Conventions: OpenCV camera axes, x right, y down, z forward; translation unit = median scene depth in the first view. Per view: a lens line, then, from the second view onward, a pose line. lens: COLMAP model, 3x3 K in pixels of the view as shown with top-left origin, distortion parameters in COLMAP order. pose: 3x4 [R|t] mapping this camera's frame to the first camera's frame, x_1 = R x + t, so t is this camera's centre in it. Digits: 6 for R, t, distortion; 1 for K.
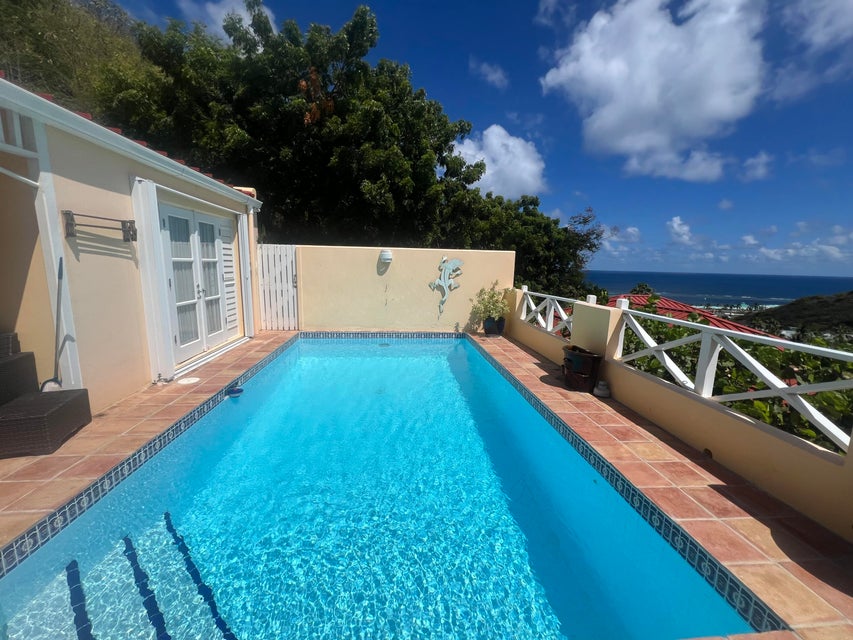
lens RADIAL K [[347.4, 0, 421.5], [0, 347.4, 320.7], [0, 0, 1]] dist [0.009362, 0.000667]
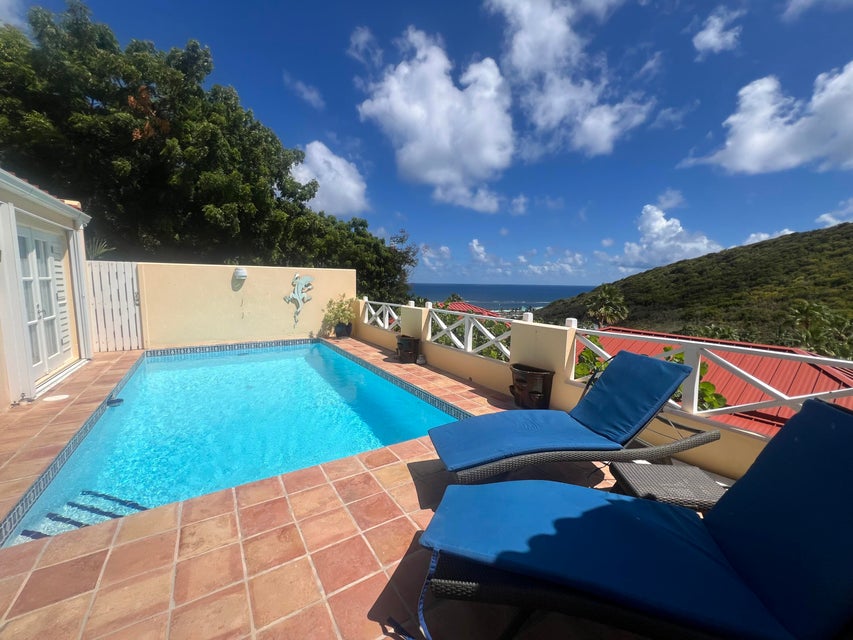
lens RADIAL K [[347.4, 0, 421.8], [0, 347.4, 324.5], [0, 0, 1]] dist [0.009362, 0.000667]
pose [[0.891091, -0.065877, 0.449019, -0.093184], [0.078783, 0.996841, -0.010097, 0.029714], [-0.446935, 0.044372, 0.893465, -0.220800]]
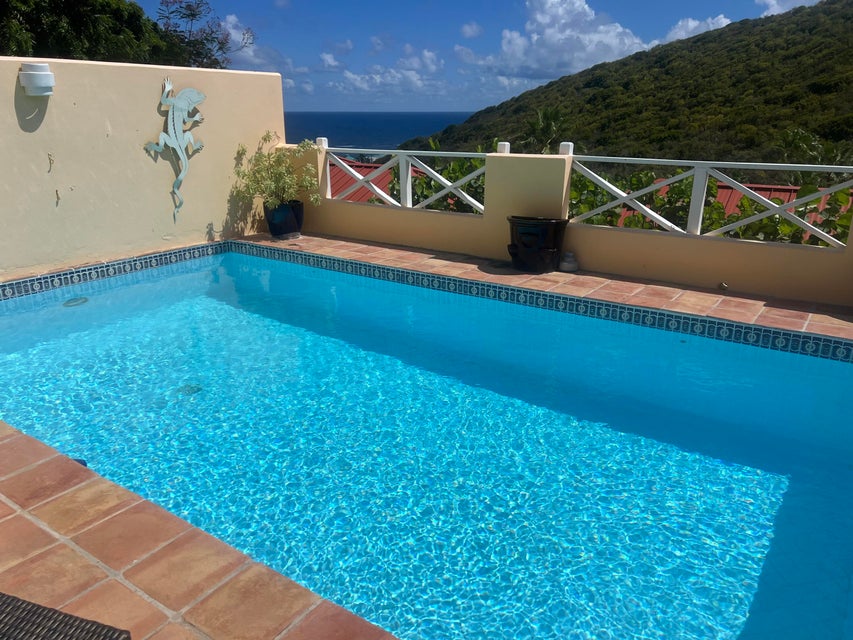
lens RADIAL K [[647.9, 0, 426.2], [0, 647.9, 328.3], [0, 0, 1]] dist [0.036497, -0.001750]
pose [[0.636316, -0.269267, 0.722909, -0.426694], [0.138640, 0.961763, 0.236201, -0.027535], [-0.758868, -0.050074, 0.649316, 0.153618]]
